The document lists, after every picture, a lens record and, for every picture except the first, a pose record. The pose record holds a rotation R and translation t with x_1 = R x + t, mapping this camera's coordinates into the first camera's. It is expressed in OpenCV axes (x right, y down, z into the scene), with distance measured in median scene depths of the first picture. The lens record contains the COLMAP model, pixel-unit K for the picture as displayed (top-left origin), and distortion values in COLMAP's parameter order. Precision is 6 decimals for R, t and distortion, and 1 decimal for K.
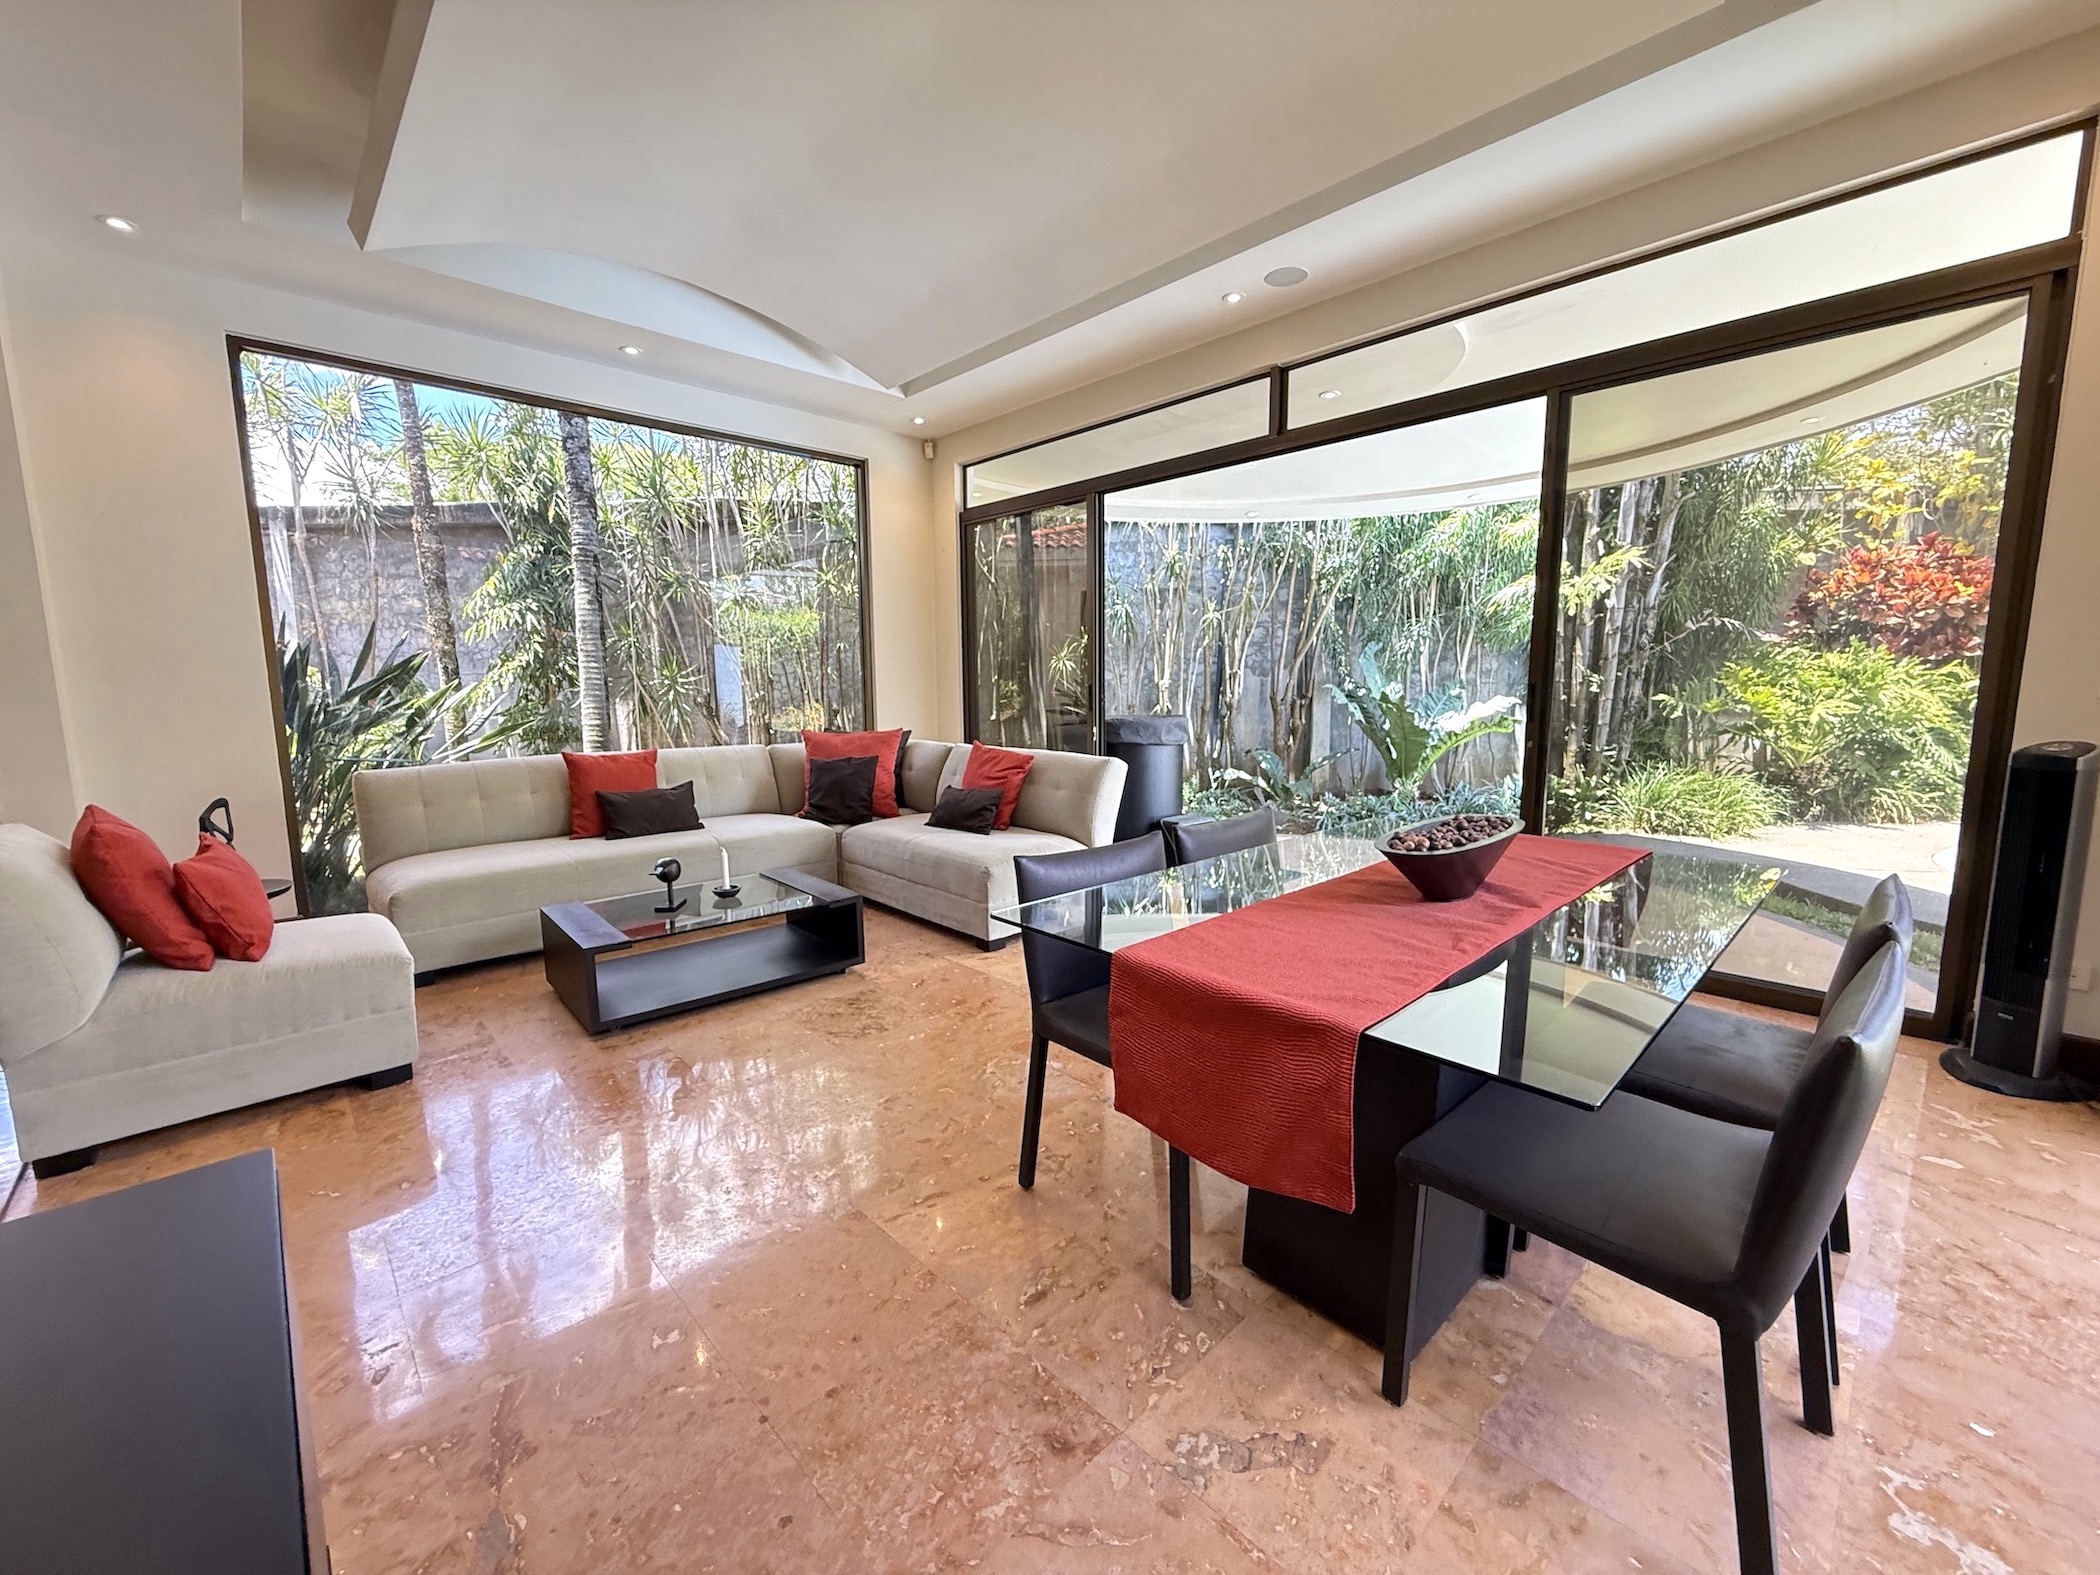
lens RADIAL K [[839.7, 0, 1047.0], [0, 839.7, 787.3], [0, 0, 1]] dist [0.000649, -0.000196]
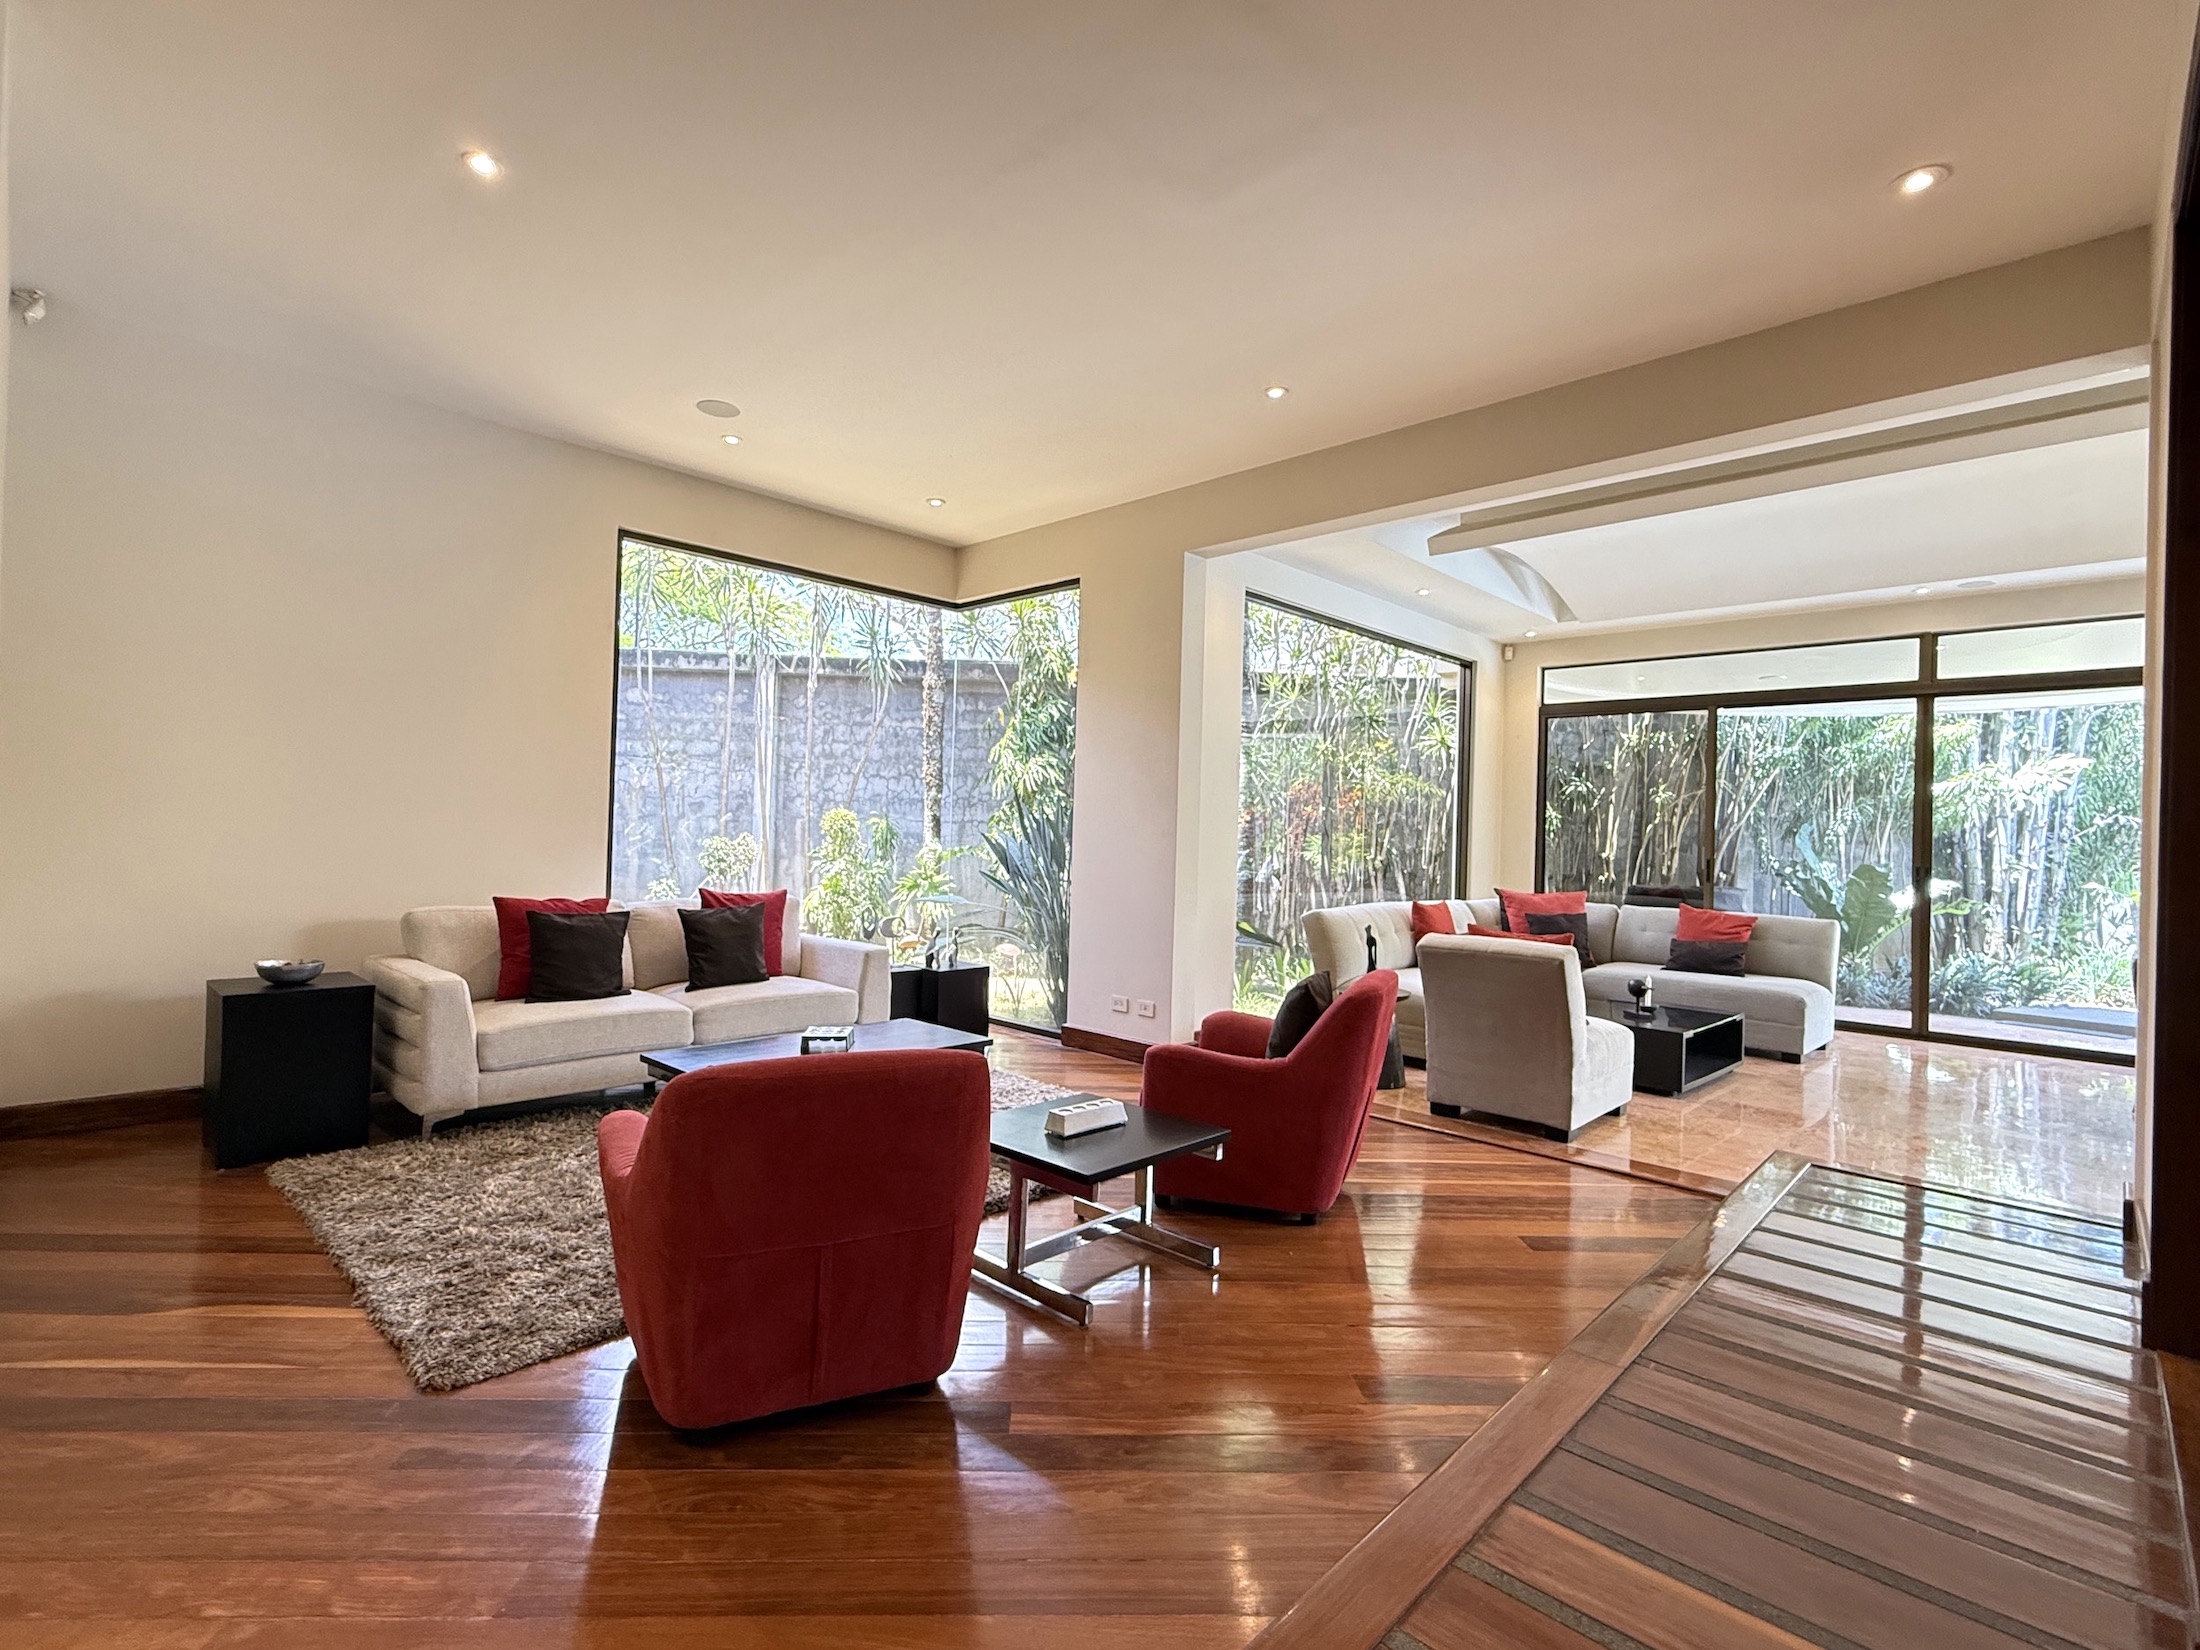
lens RADIAL K [[1043.2, 0, 1100.8], [0, 1043.2, 822.6], [0, 0, 1]] dist [0.000807, 0.000187]
pose [[0.998508, 0.037740, 0.039459, -0.782022], [-0.032067, 0.990240, -0.135634, 0.048604], [-0.044193, 0.134167, 0.989973, -0.392572]]
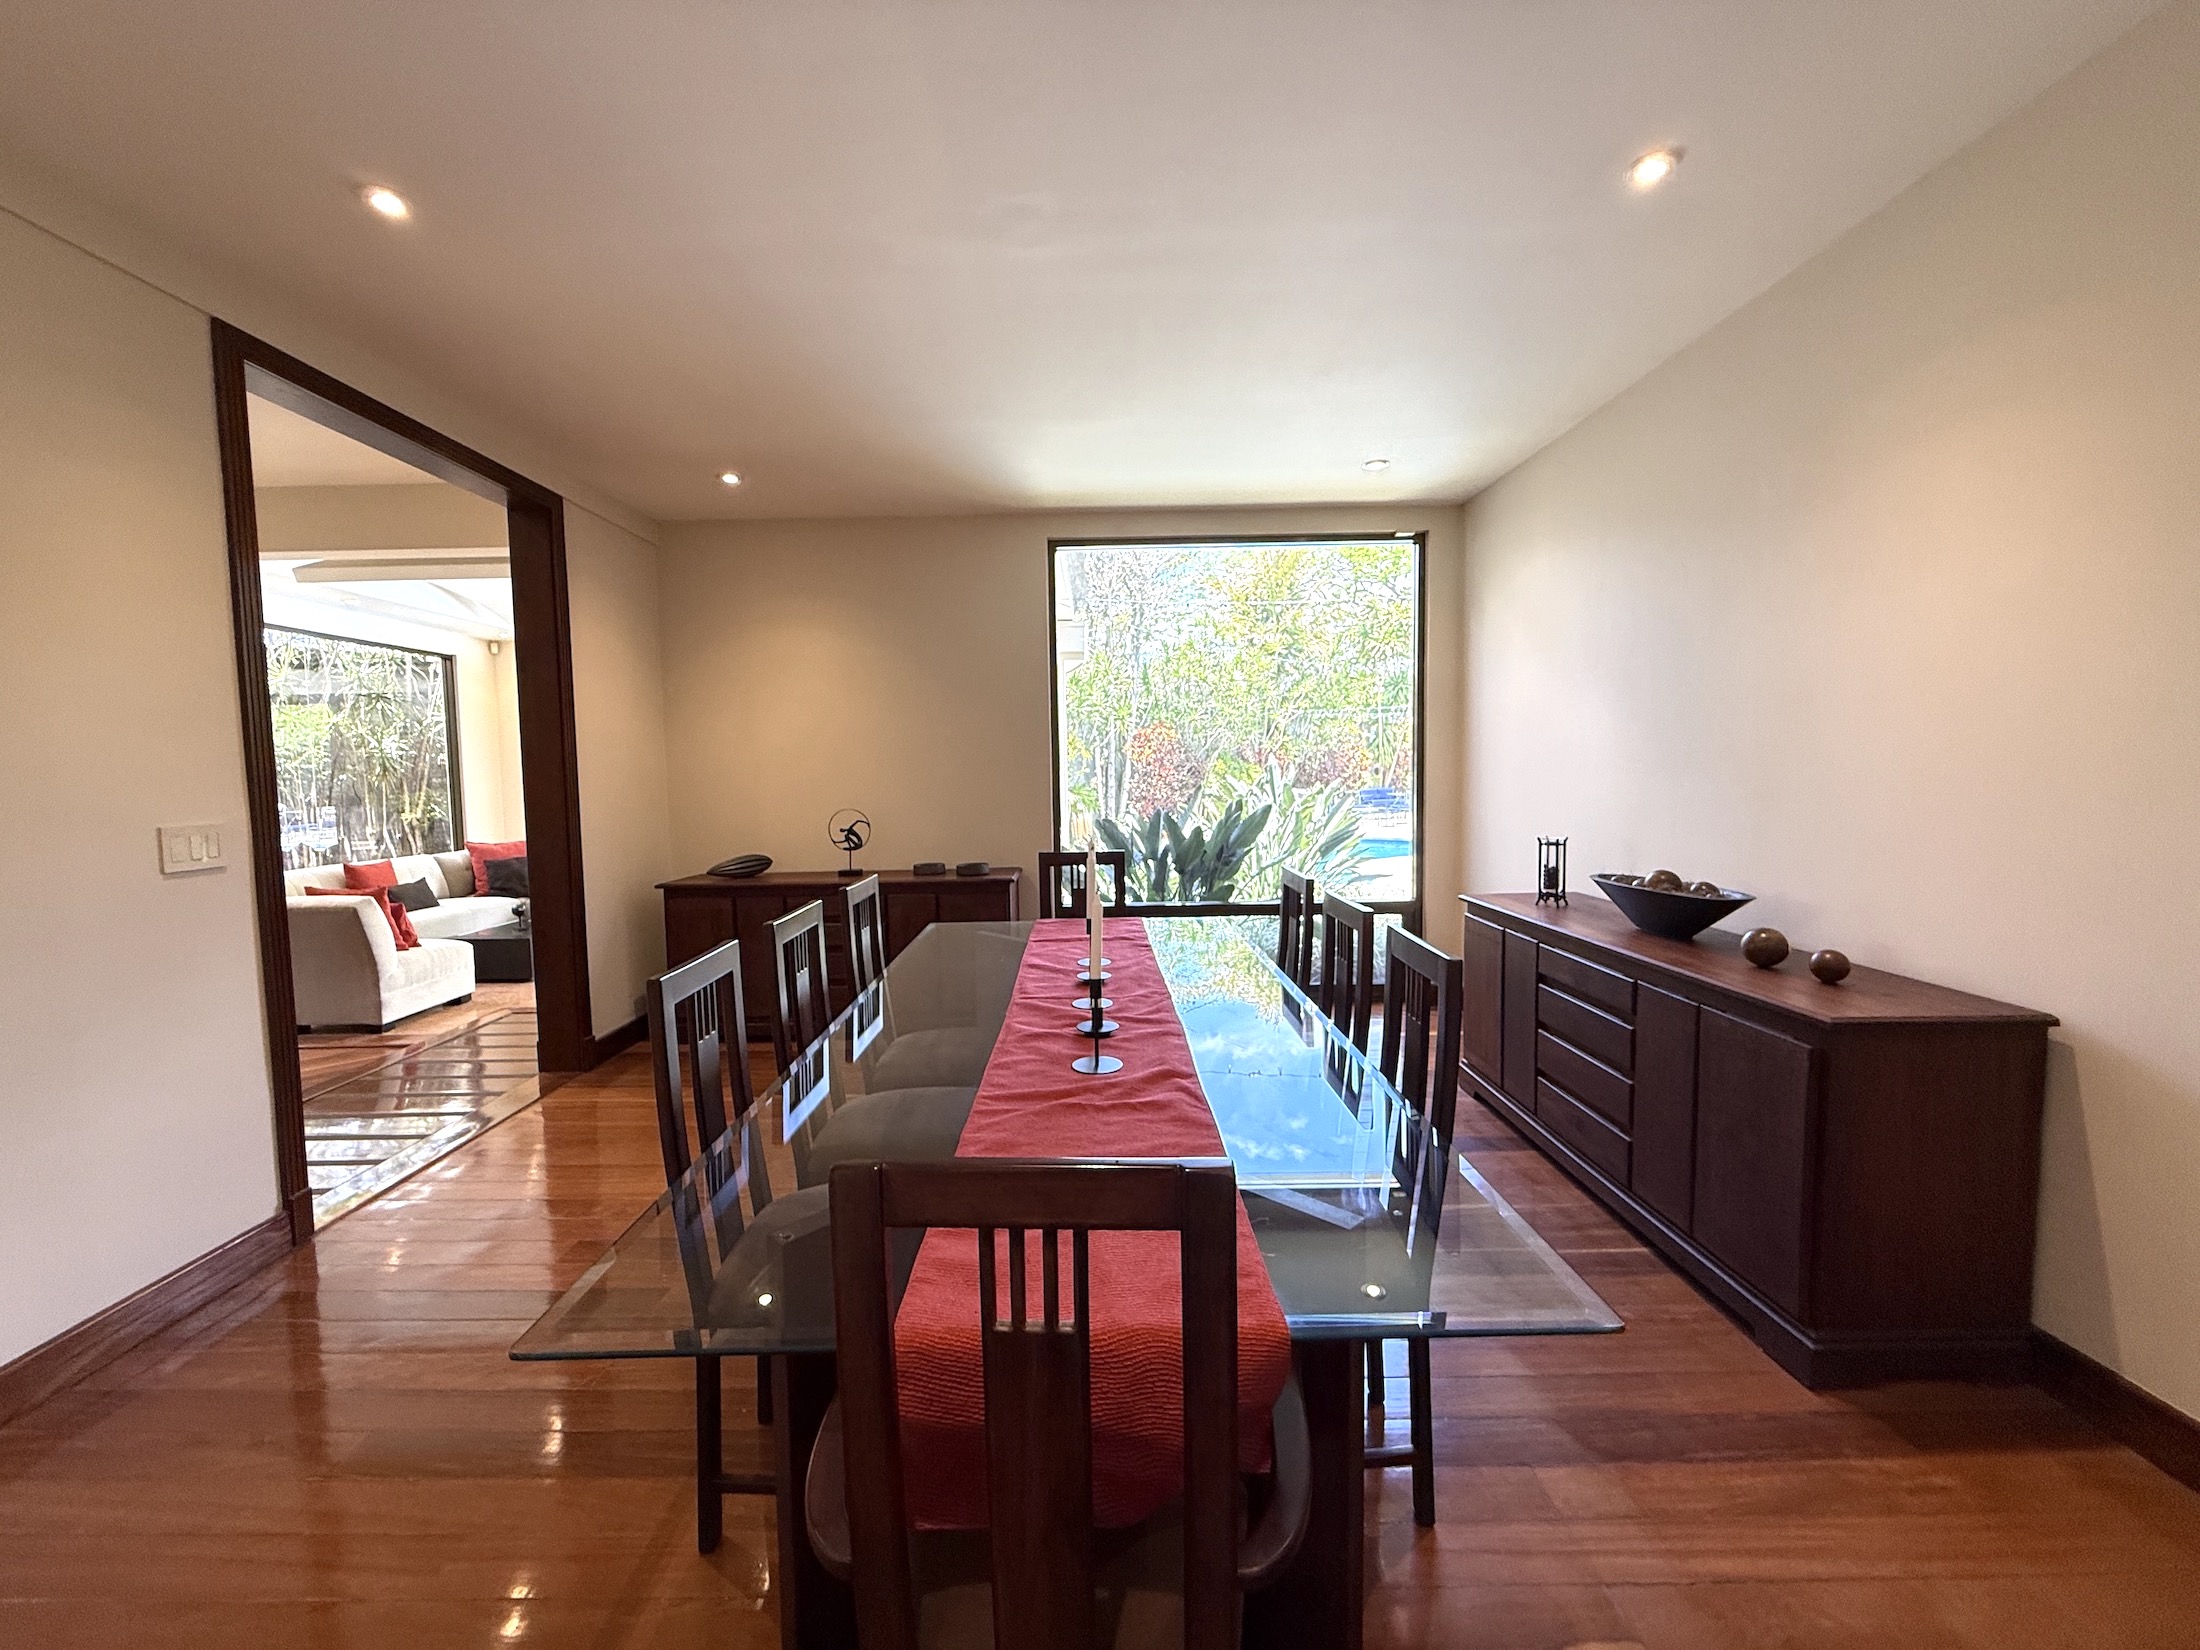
lens RADIAL K [[879.7, 0, 1096.9], [0, 879.7, 824.8], [0, 0, 1]] dist [0.000649, -0.000196]
pose [[0.696727, -0.052139, 0.715439, -0.536700], [0.102814, 0.994316, -0.027662, 0.052169], [-0.709930, 0.092830, 0.698127, -0.797184]]
